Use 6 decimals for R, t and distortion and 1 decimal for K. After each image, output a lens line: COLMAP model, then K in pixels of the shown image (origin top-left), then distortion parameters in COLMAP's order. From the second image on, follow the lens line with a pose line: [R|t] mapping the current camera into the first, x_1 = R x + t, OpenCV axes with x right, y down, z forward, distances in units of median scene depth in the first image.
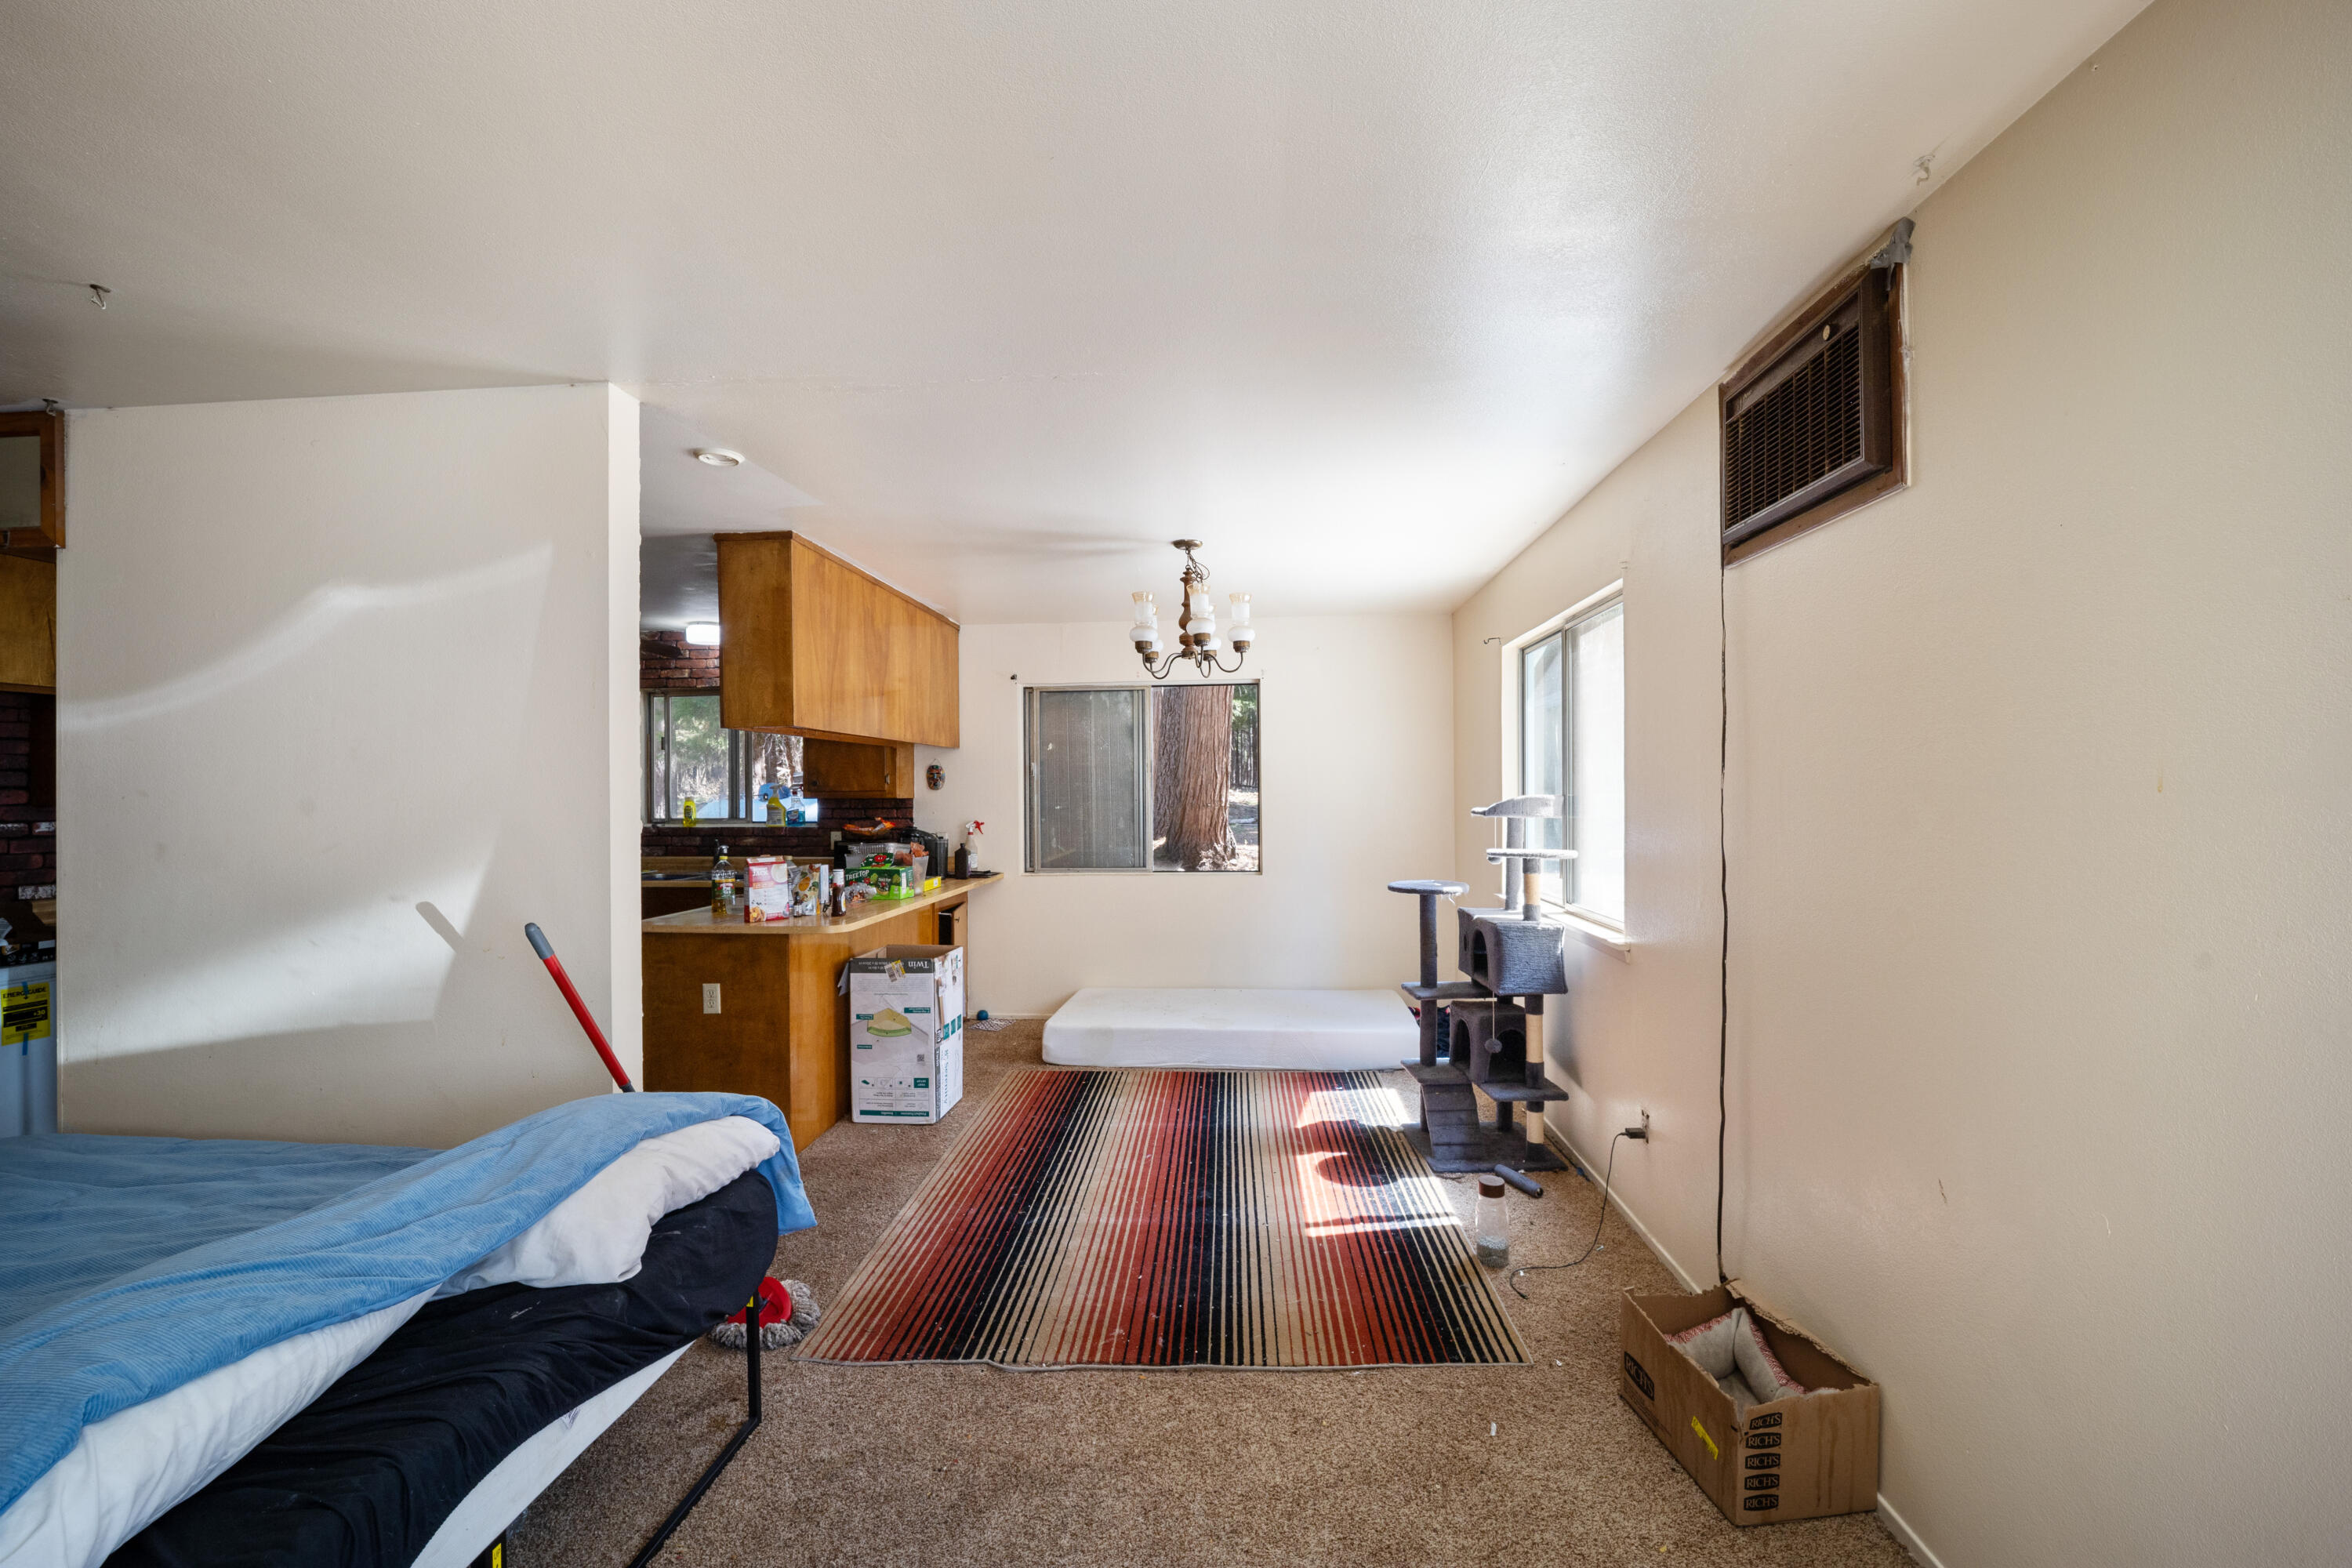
lens RADIAL K [[974.6, 0, 1178.5], [0, 974.6, 792.6], [0, 0, 1]] dist [-0.018871, 0.002034]
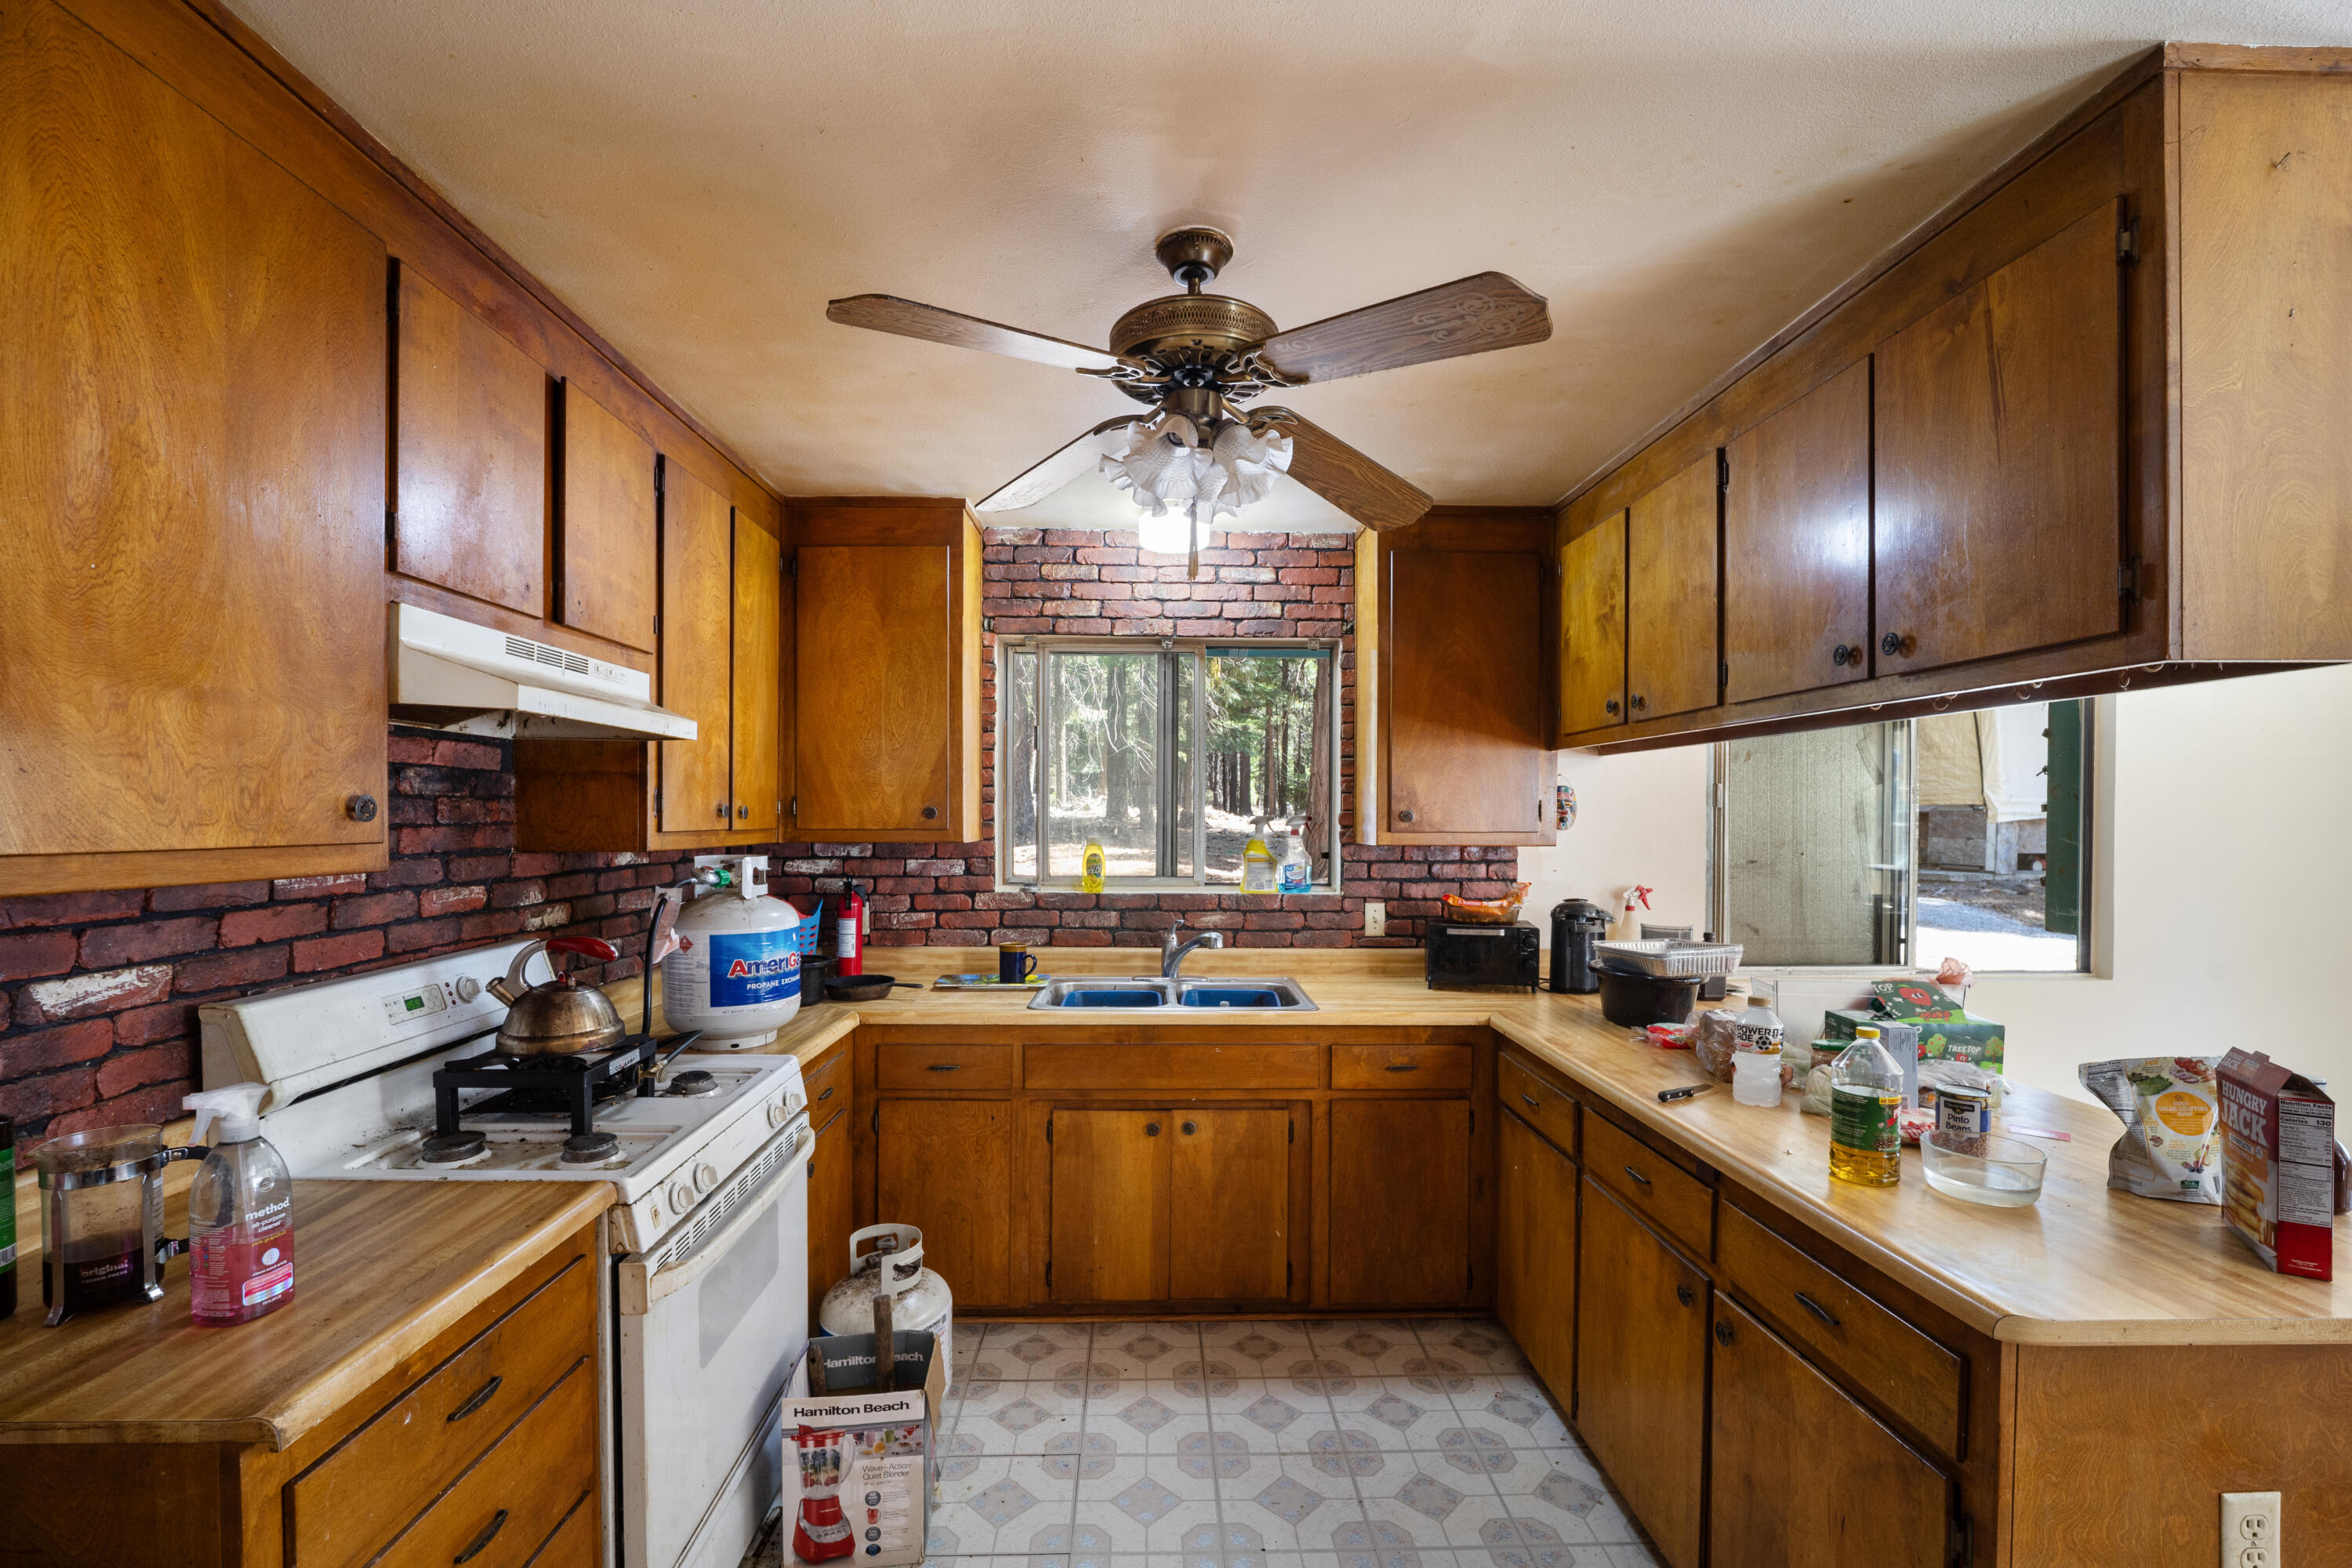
lens RADIAL K [[974.6, 0, 1163.9], [0, 974.6, 826.9], [0, 0, 1]] dist [-0.018871, 0.002034]
pose [[0.995247, 0.010111, 0.096858, -0.672515], [-0.011010, 0.999901, 0.008745, -0.008927], [-0.096760, -0.009770, 0.995260, 0.583949]]
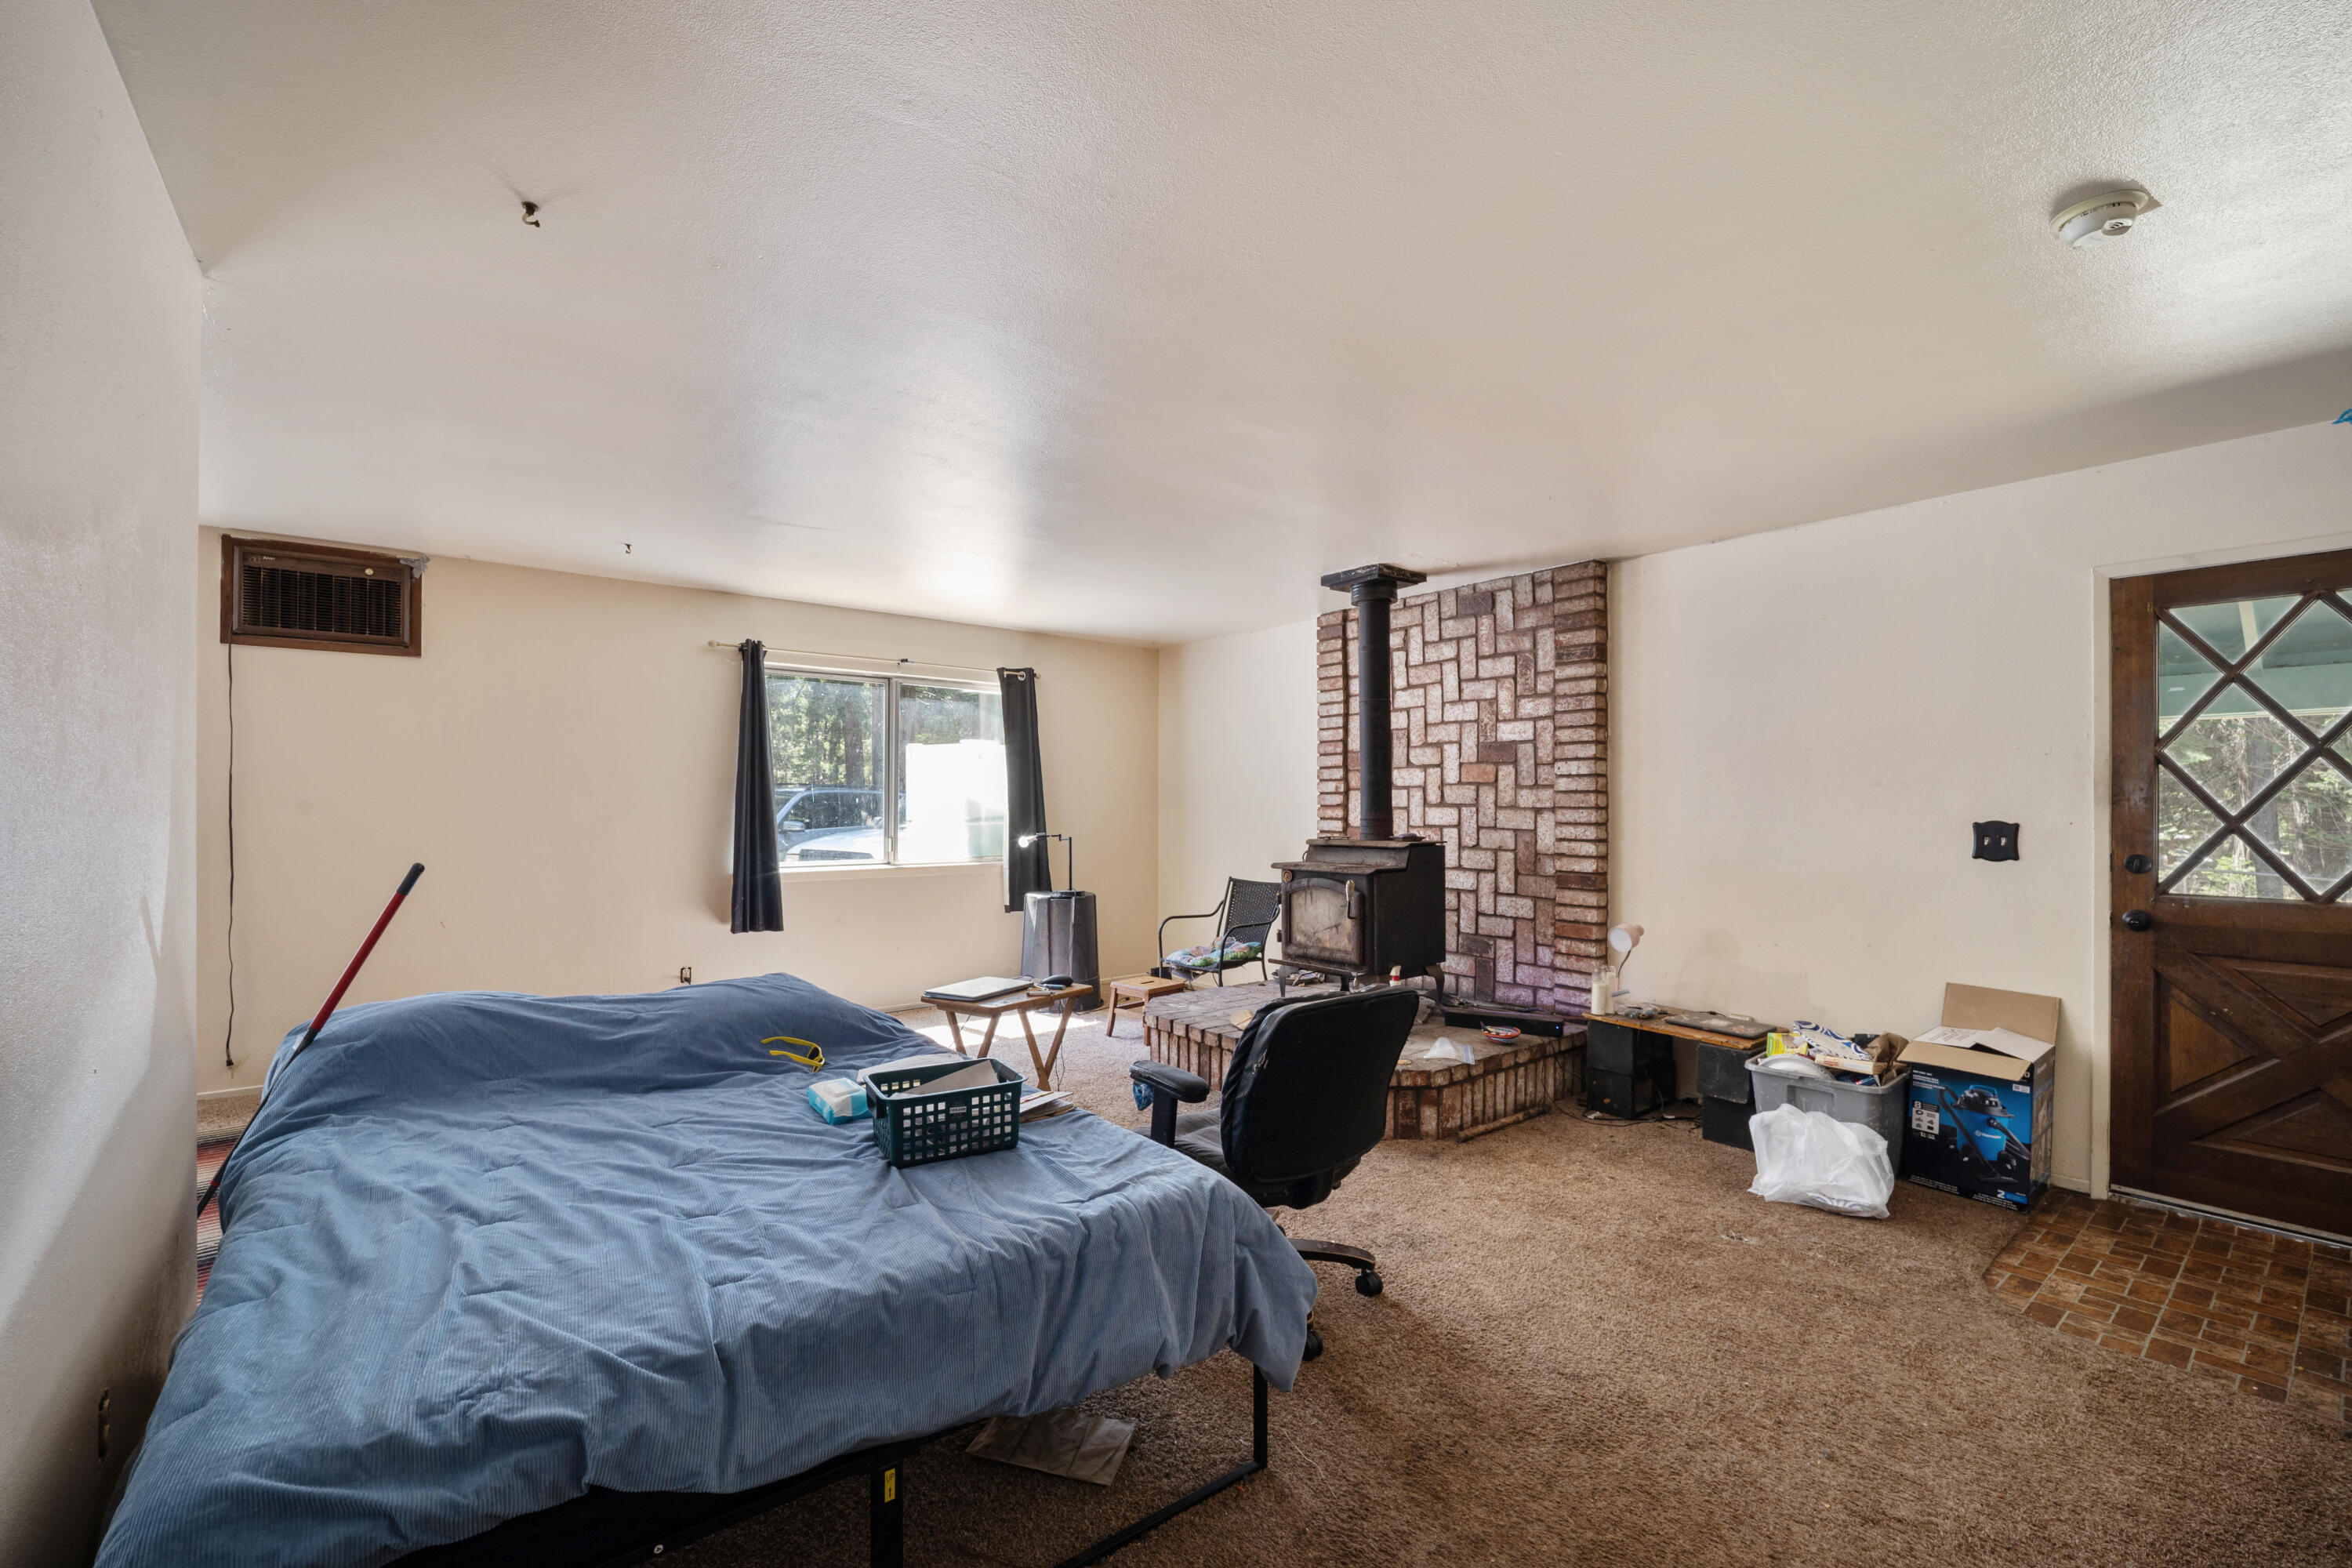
lens RADIAL K [[974.6, 0, 1170.9], [0, 974.6, 796.1], [0, 0, 1]] dist [-0.018871, 0.002034]
pose [[-0.681583, 0.008437, 0.731692, -0.924527], [0.005166, 0.999964, -0.006717, 0.028295], [-0.731722, -0.000798, -0.681602, 0.481048]]
